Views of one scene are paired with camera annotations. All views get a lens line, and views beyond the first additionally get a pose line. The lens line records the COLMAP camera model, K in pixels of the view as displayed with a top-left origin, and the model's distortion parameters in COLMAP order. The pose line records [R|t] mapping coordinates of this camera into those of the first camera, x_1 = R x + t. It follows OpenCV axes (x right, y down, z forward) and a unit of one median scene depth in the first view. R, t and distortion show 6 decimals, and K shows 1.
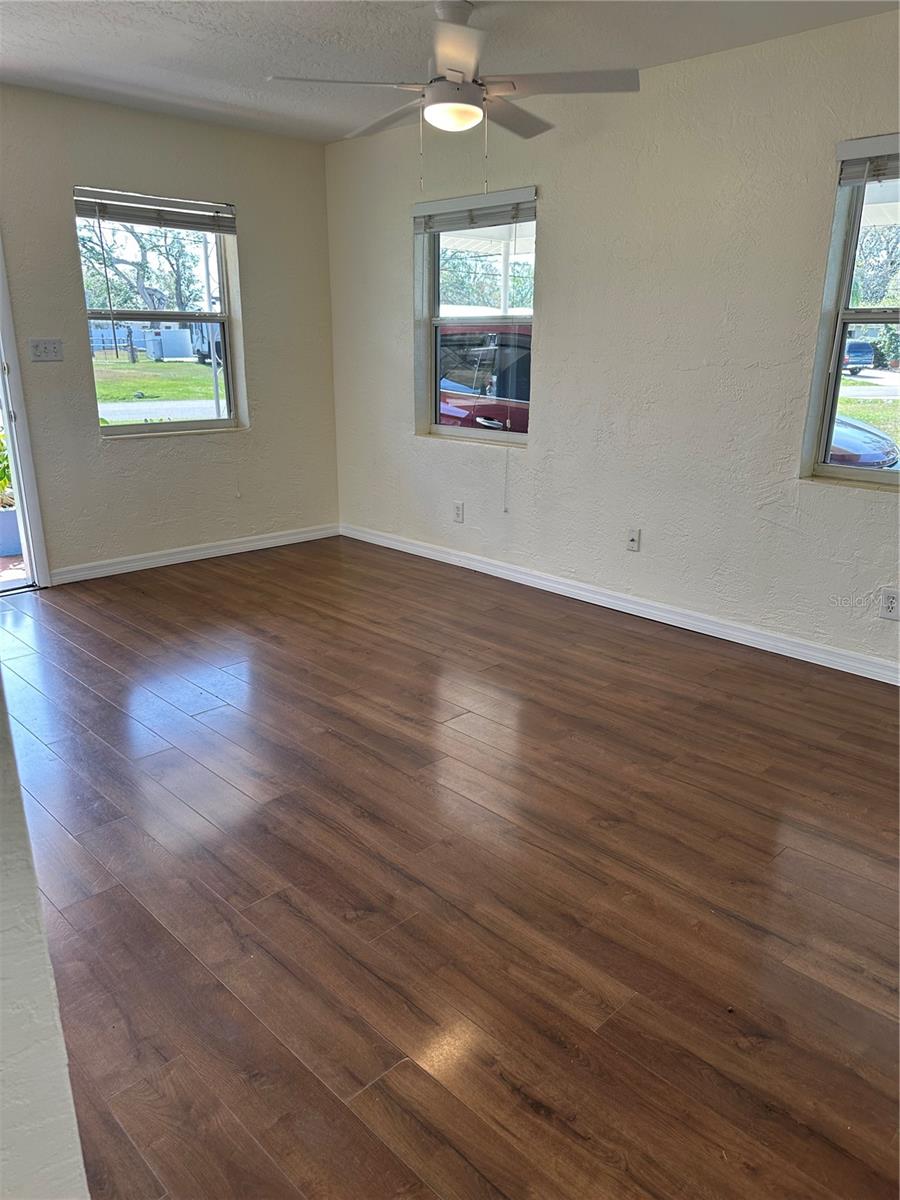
lens RADIAL K [[857.0, 0, 453.9], [0, 857.0, 595.0], [0, 0, 1]] dist [0.061178, -0.055077]
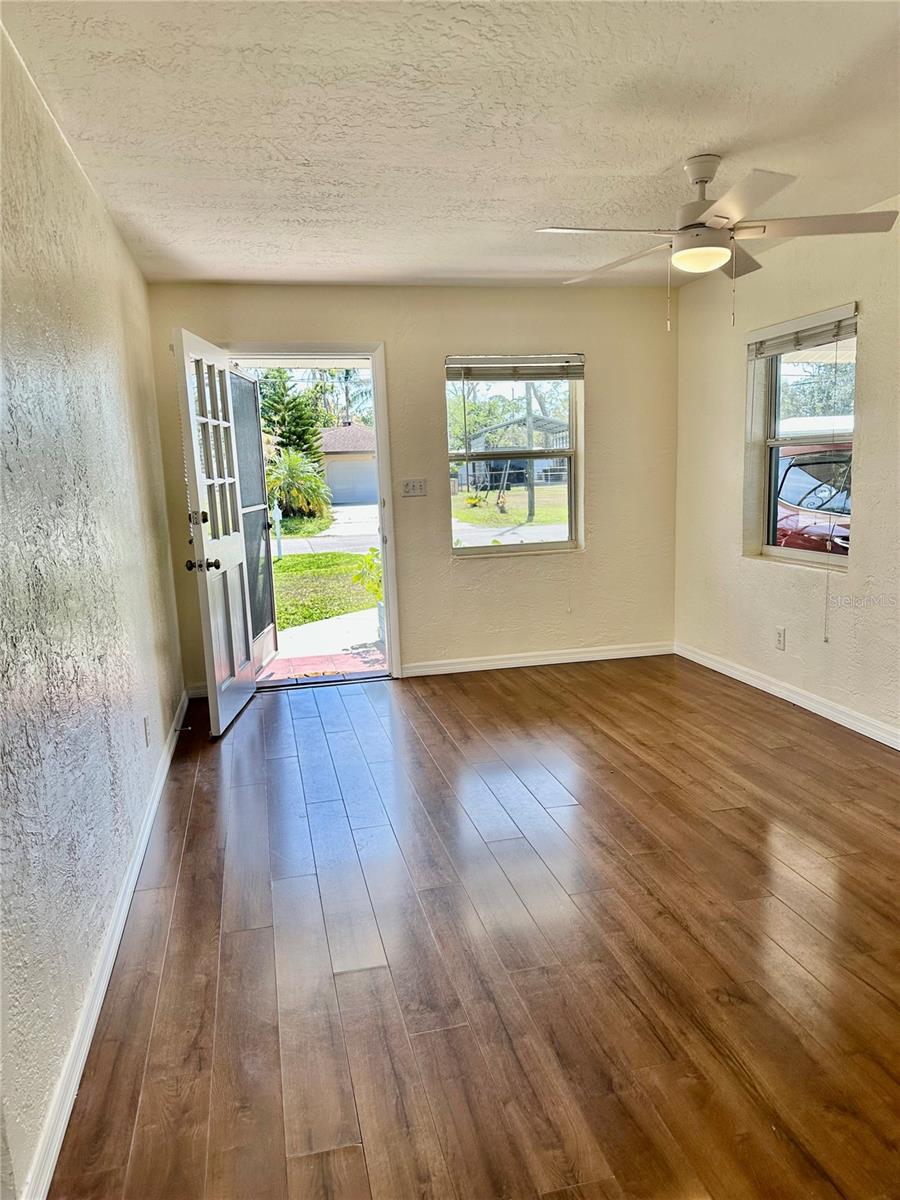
lens RADIAL K [[857.0, 0, 448.0], [0, 857.0, 575.1], [0, 0, 1]] dist [0.061178, -0.055077]
pose [[0.848338, 0.027443, -0.528743, 0.216625], [-0.107499, 0.986783, -0.121260, -0.013714], [0.518427, 0.159709, 0.840076, 0.017617]]
